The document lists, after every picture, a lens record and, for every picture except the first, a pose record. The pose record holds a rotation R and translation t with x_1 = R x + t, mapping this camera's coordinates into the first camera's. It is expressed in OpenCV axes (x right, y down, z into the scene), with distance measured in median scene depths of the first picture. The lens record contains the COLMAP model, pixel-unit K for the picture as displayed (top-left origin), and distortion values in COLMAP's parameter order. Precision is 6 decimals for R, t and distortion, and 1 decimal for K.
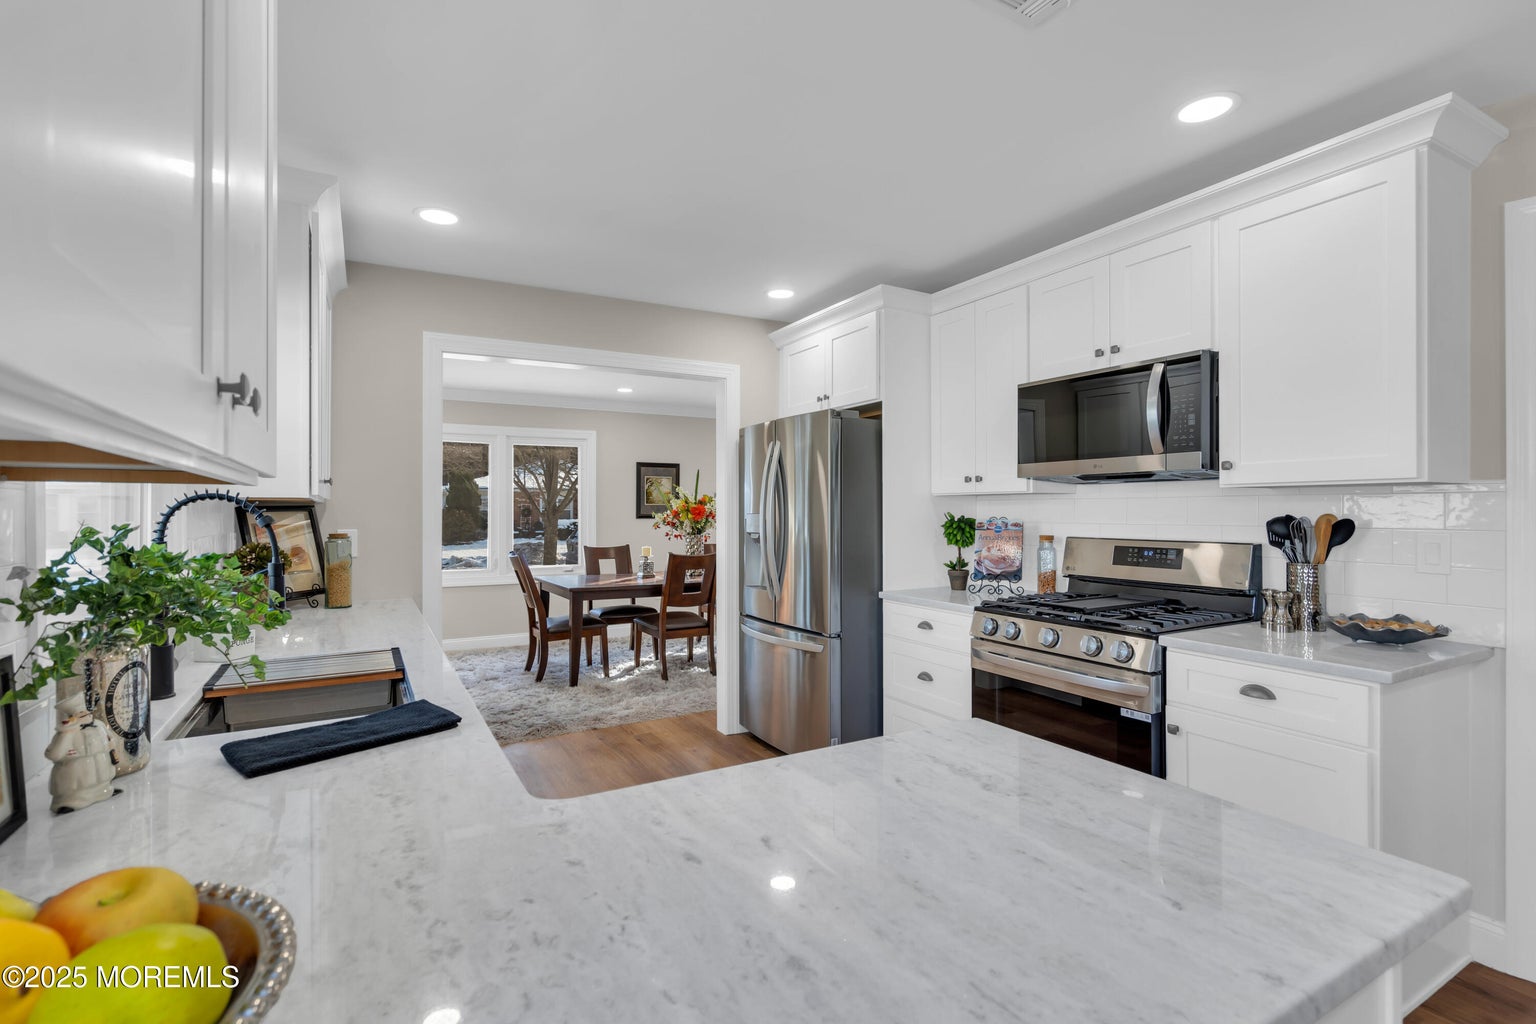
lens RADIAL K [[714.0, 0, 765.0], [0, 714.0, 508.5], [0, 0, 1]] dist [-0.000580, 0.000371]
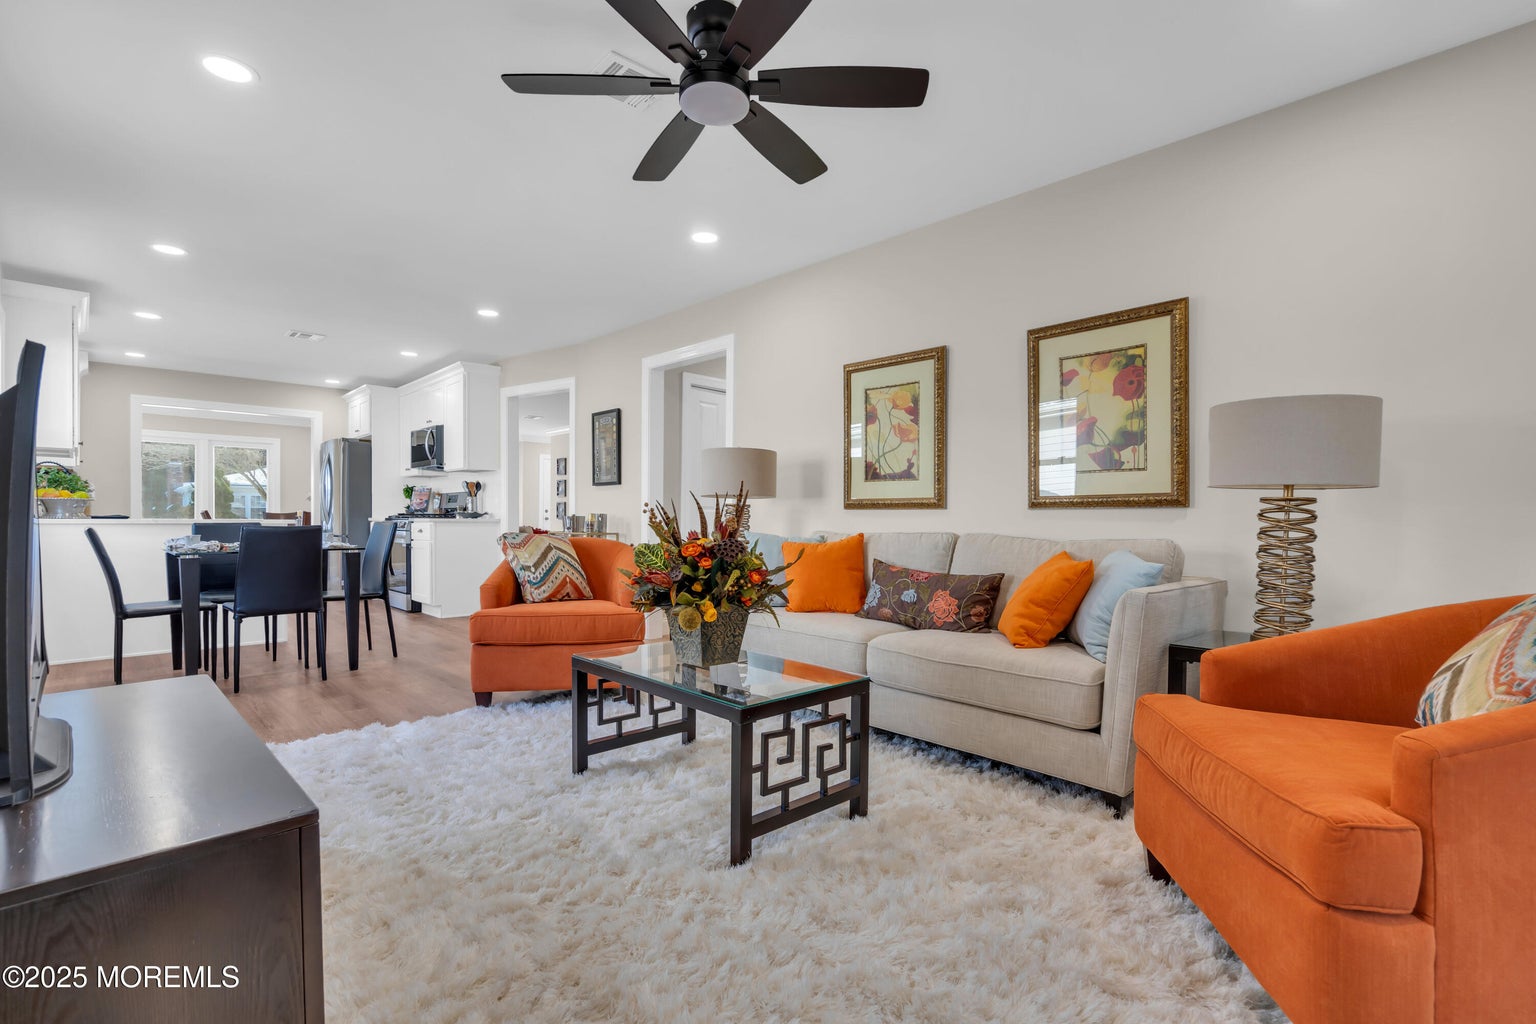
lens RADIAL K [[719.8, 0, 767.2], [0, 719.8, 527.4], [0, 0, 1]] dist [-0.001018, 0.000118]
pose [[0.970315, 0.009838, 0.241646, 0.833850], [-0.012676, 0.999868, 0.010196, 0.106479], [-0.241514, -0.012957, 0.970311, -1.529450]]
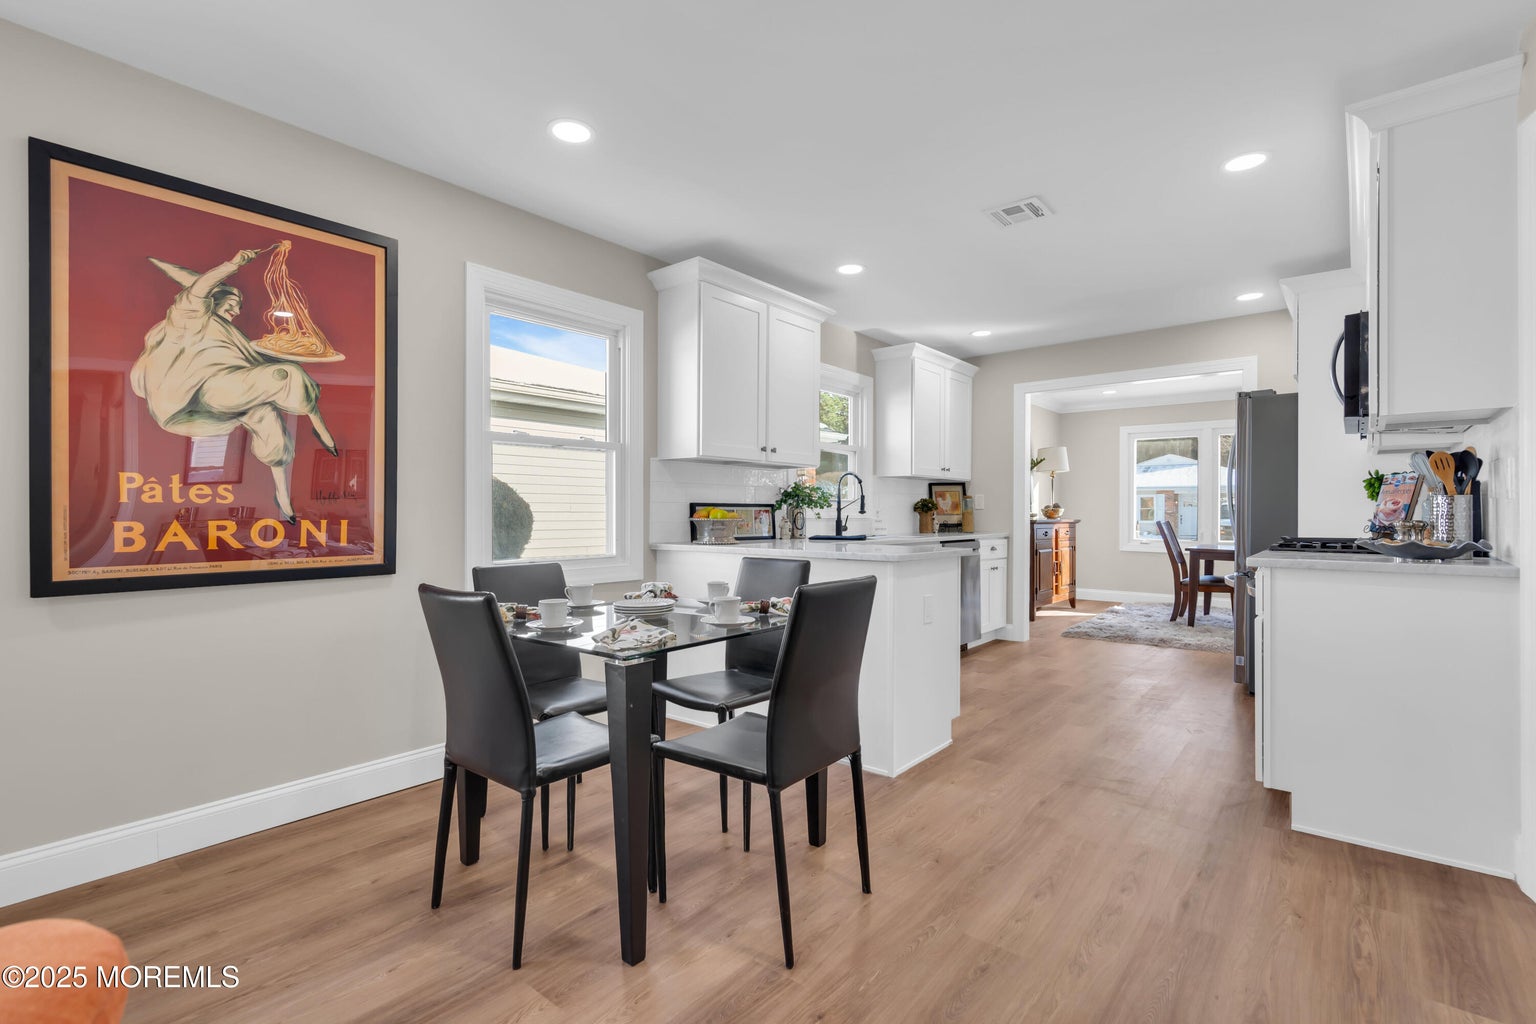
lens RADIAL K [[700.4, 0, 768.0], [0, 700.4, 512.0], [0, 0, 1]] dist [0.000564, 0.000398]
pose [[0.358126, 0.003057, -0.933668, 0.914949], [-0.000956, 0.999995, 0.002907, 0.066199], [0.933673, -0.000148, 0.358127, -0.202157]]
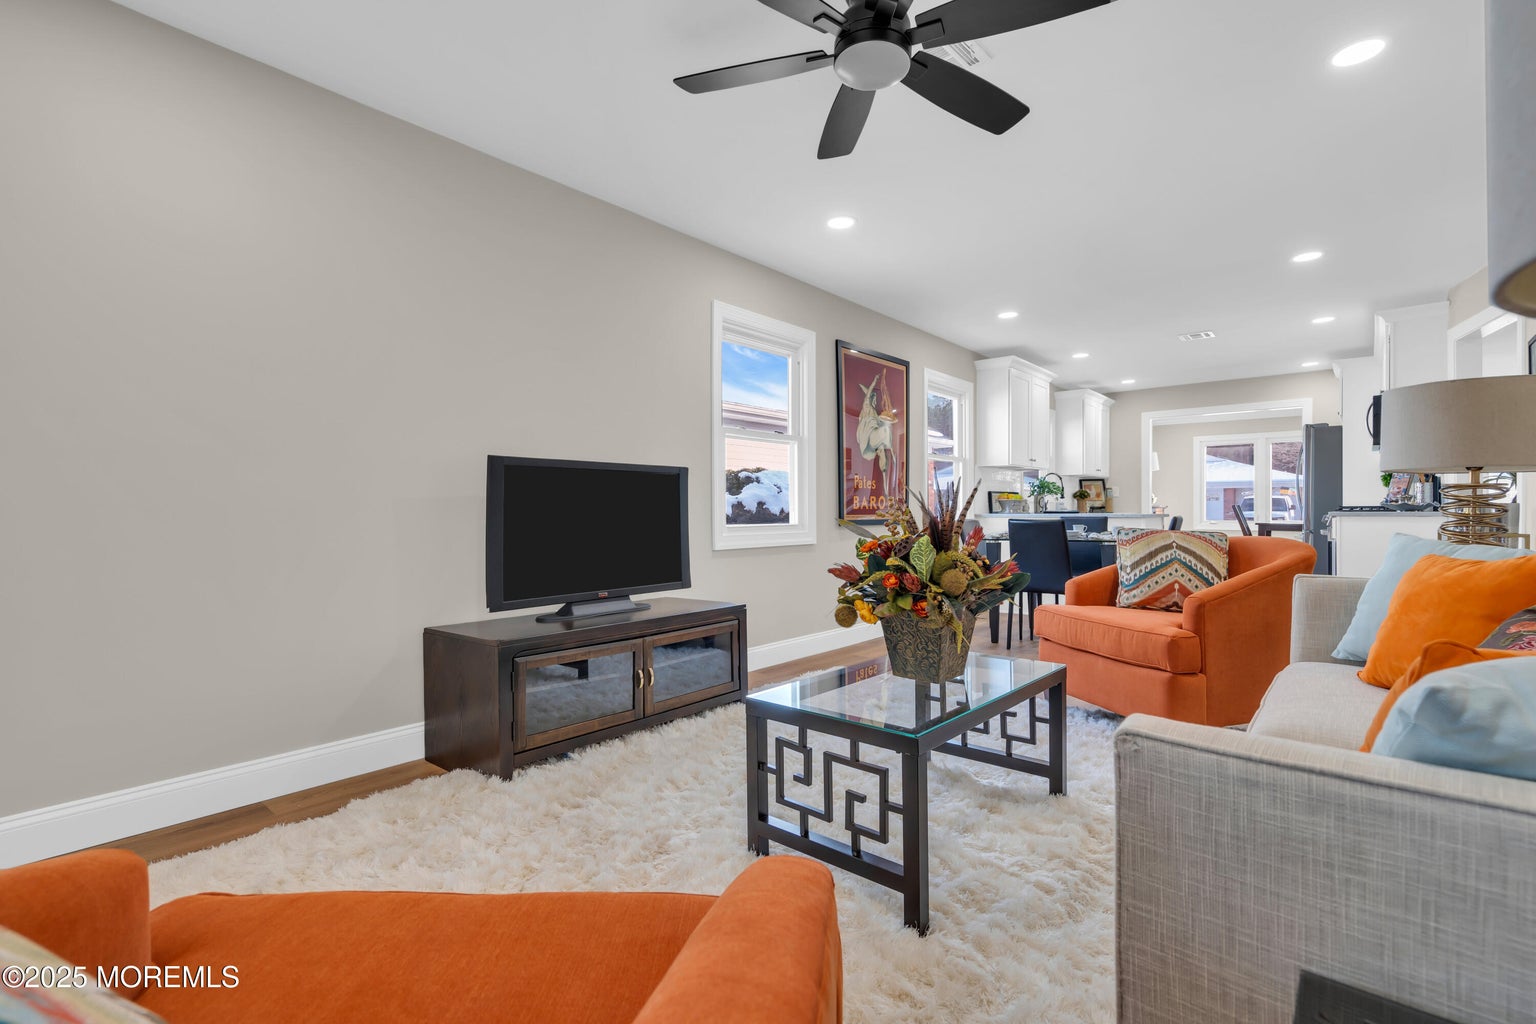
lens RADIAL K [[700.4, 0, 768.0], [0, 700.4, 512.0], [0, 0, 1]] dist [0.000564, 0.000398]
pose [[0.351438, 0.003249, -0.936206, 1.433813], [0.003904, 0.999980, 0.004935, 0.101701], [0.936203, -0.005389, 0.351418, -1.188507]]
